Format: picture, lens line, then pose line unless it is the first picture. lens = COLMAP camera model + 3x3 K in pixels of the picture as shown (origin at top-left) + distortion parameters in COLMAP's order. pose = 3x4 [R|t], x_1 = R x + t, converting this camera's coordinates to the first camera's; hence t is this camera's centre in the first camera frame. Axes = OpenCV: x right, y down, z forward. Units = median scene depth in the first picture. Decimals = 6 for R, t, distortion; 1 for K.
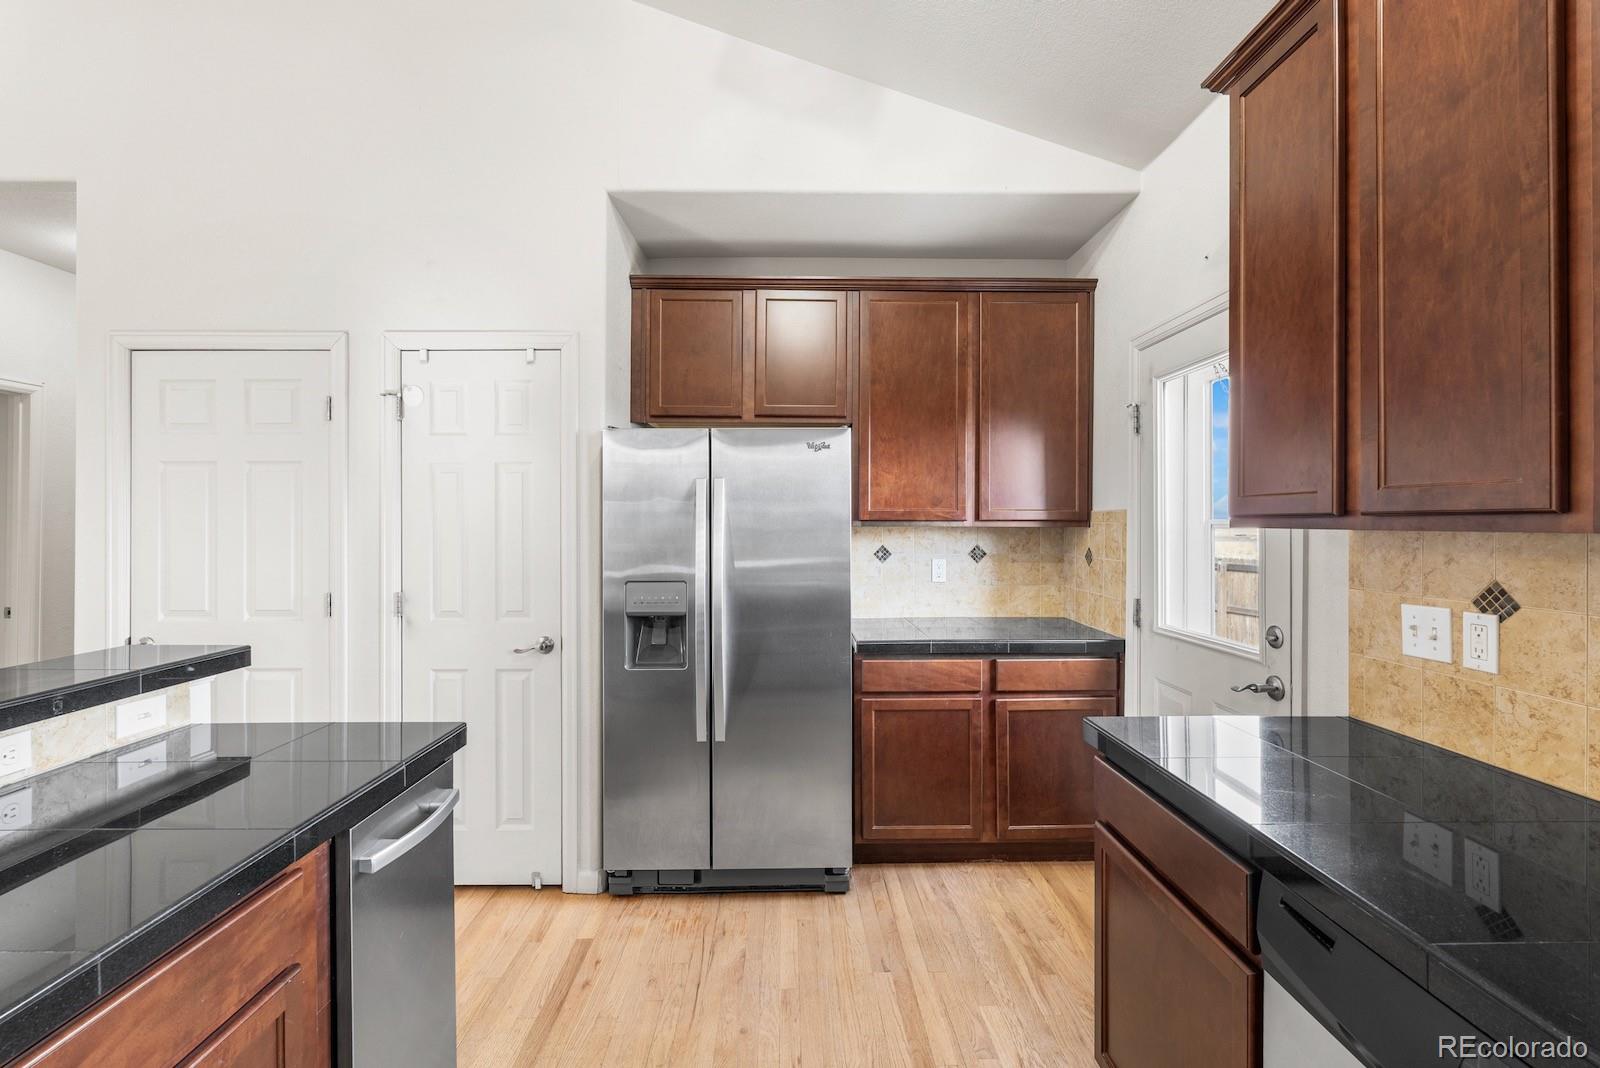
lens RADIAL K [[711.4, 0, 797.9], [0, 711.4, 526.7], [0, 0, 1]] dist [0.000461, -0.000009]
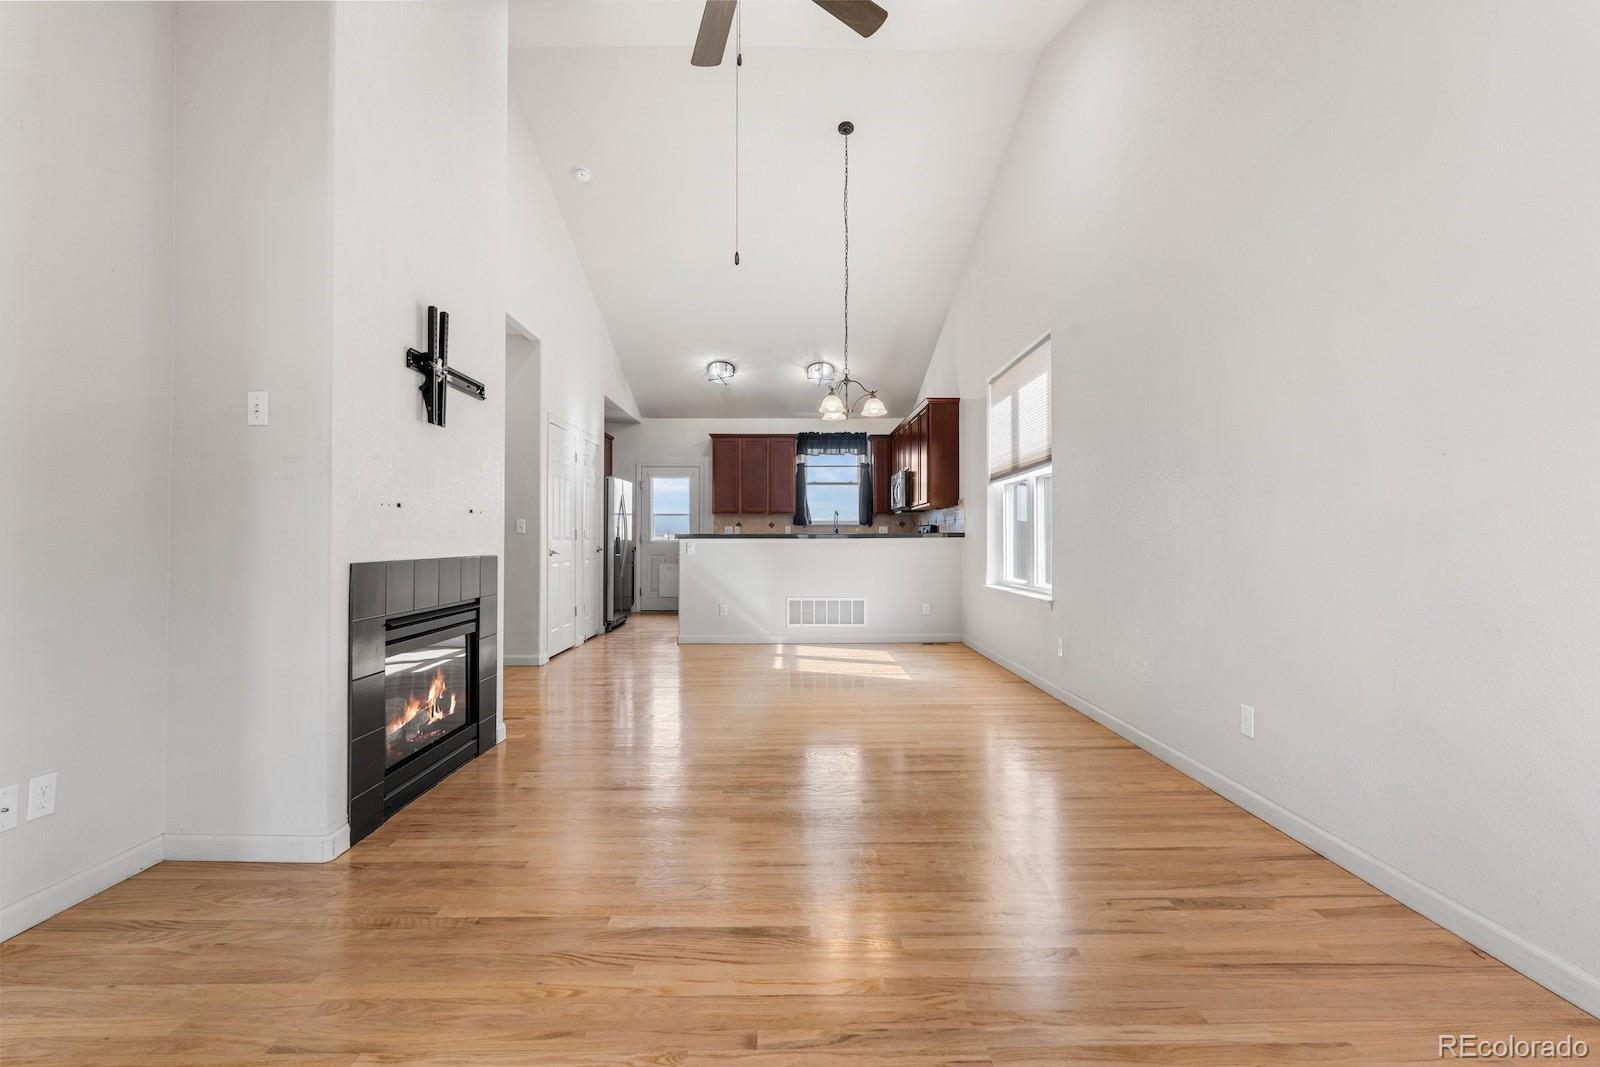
lens RADIAL K [[691.4, 0, 799.1], [0, 691.4, 546.5], [0, 0, 1]] dist [-0.006262, 0.000231]
pose [[0.002728, -0.007839, 0.999966, -6.329864], [0.003412, 0.999964, 0.007830, 0.283622], [-0.999990, 0.003391, 0.002754, 0.356851]]
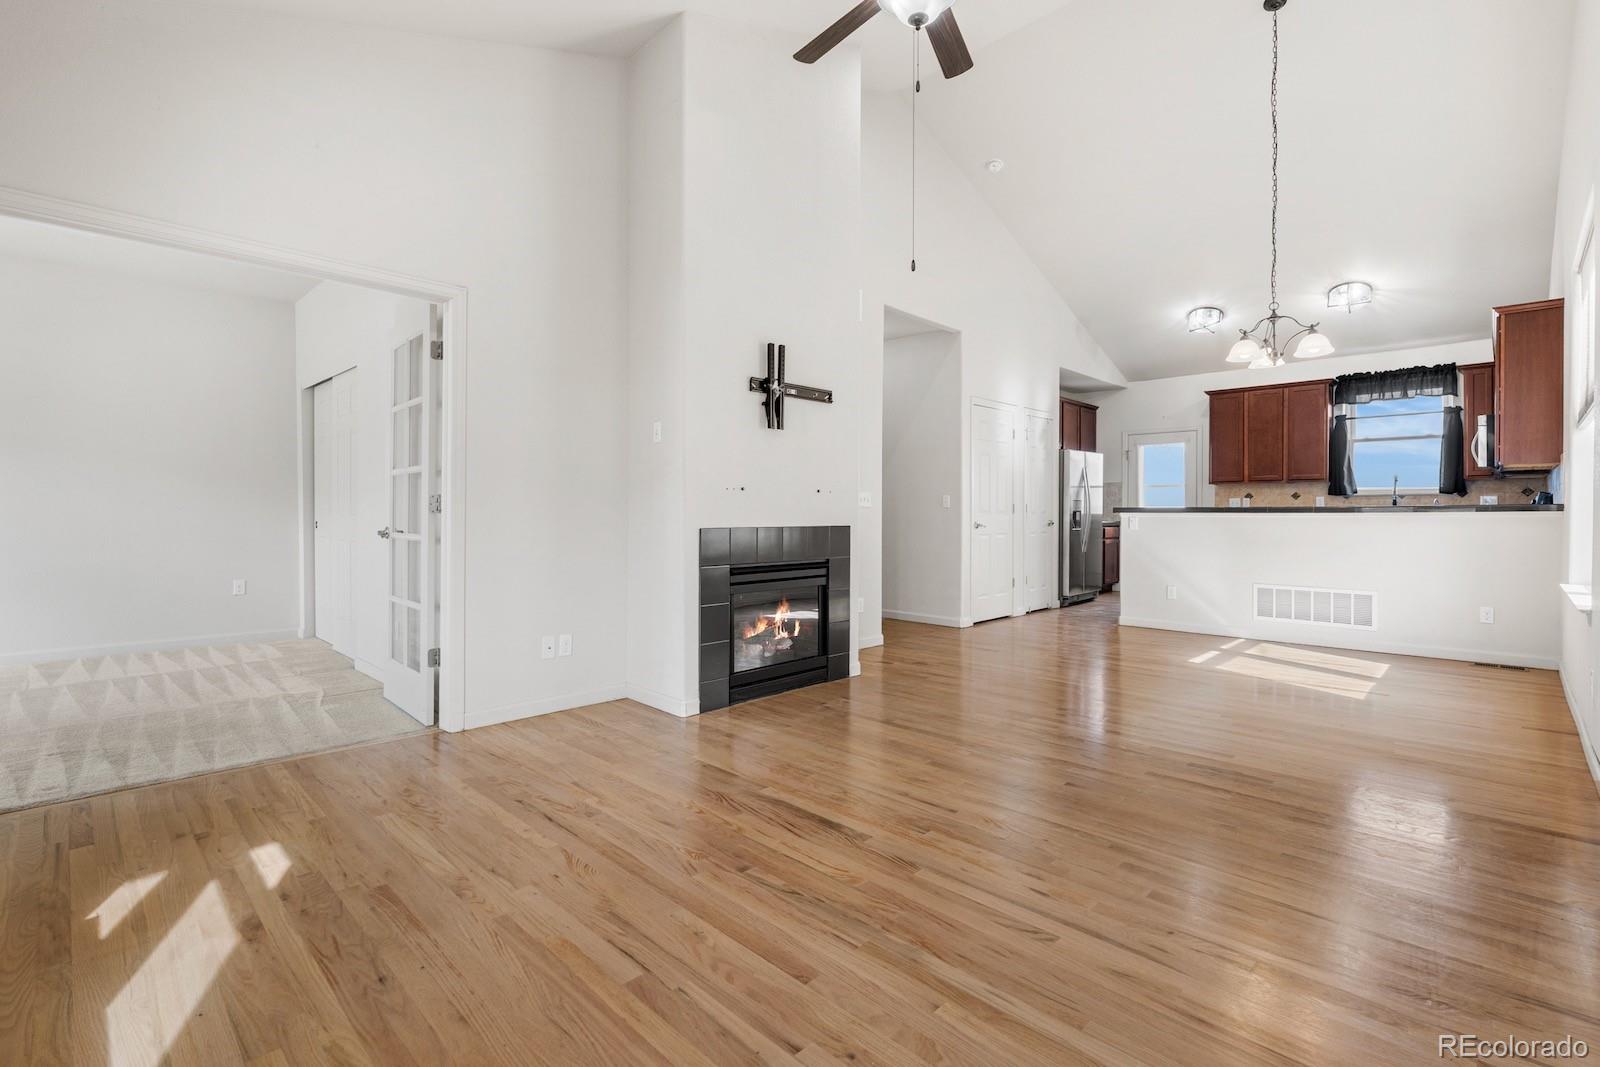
lens RADIAL K [[725.3, 0, 804.9], [0, 725.3, 532.8], [0, 0, 1]] dist [-0.007579, 0.000197]
pose [[0.708608, -0.015743, 0.705426, -6.279183], [-0.001680, 0.999711, 0.023997, 0.286482], [-0.705600, -0.018189, 0.708377, -0.746772]]
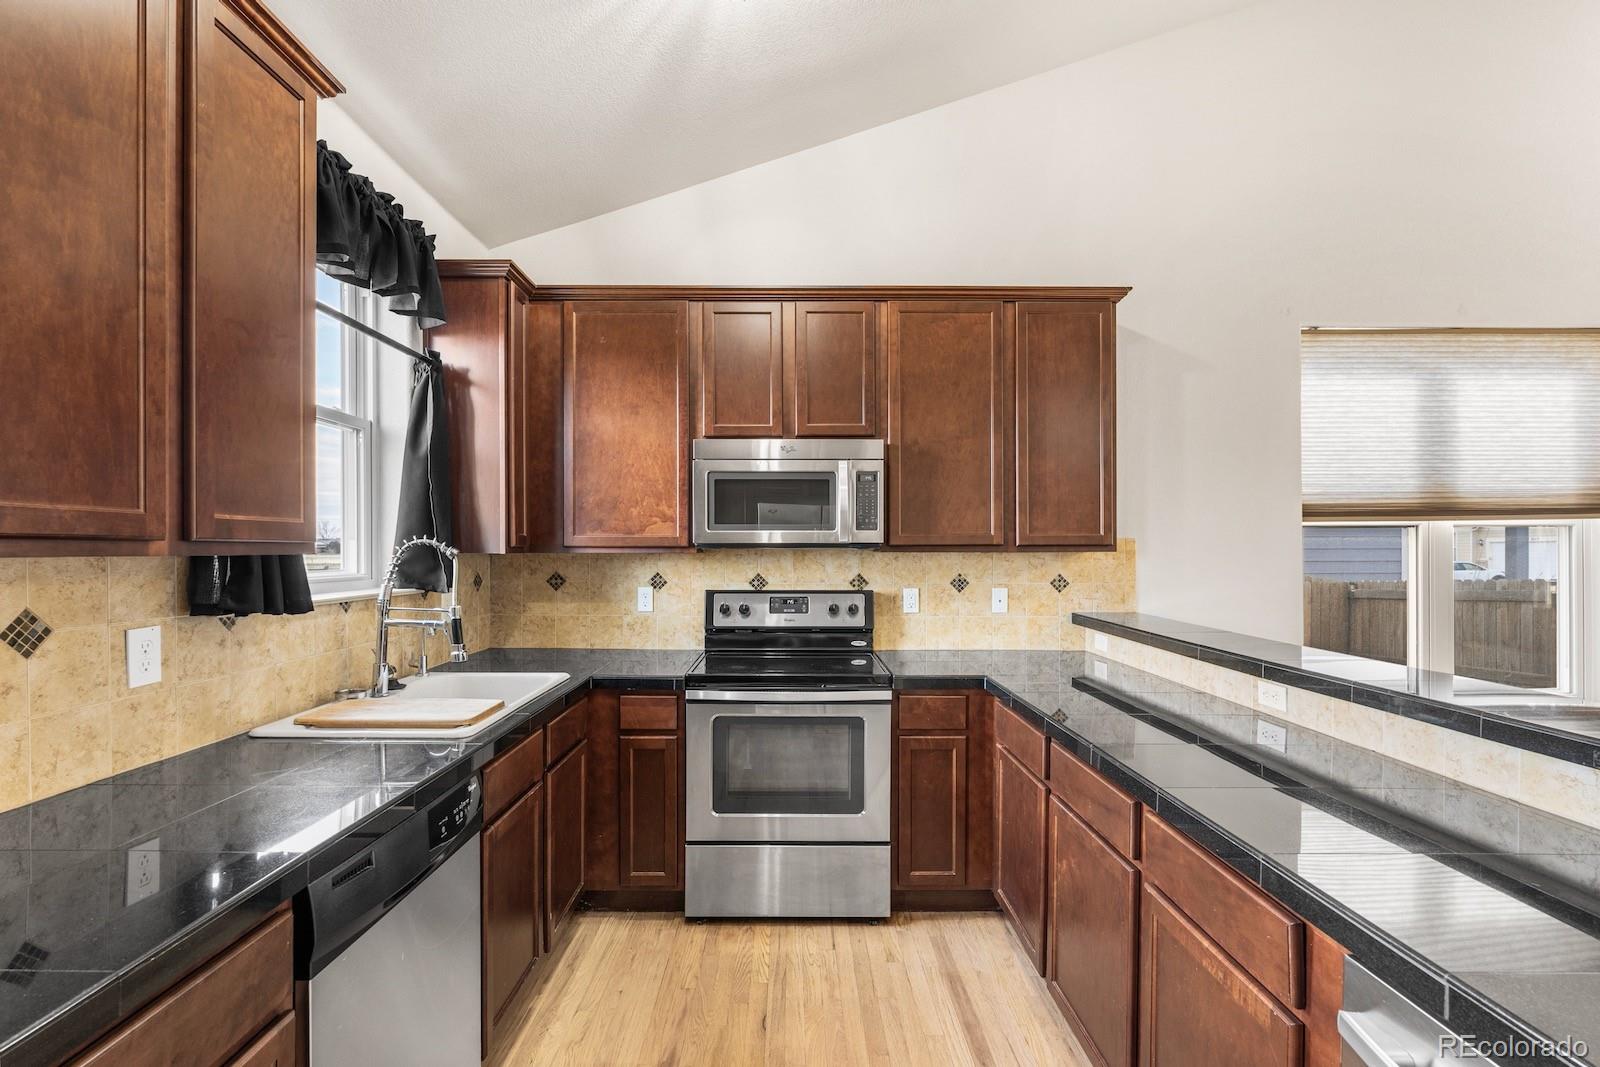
lens RADIAL K [[710.2, 0, 796.3], [0, 710.2, 548.1], [0, 0, 1]] dist [-0.001259, -0.000057]
pose [[-0.999941, -0.000829, 0.010785, -0.049109], [-0.000822, 0.999999, 0.000590, -0.005323], [-0.010785, 0.000581, -0.999942, 1.620727]]
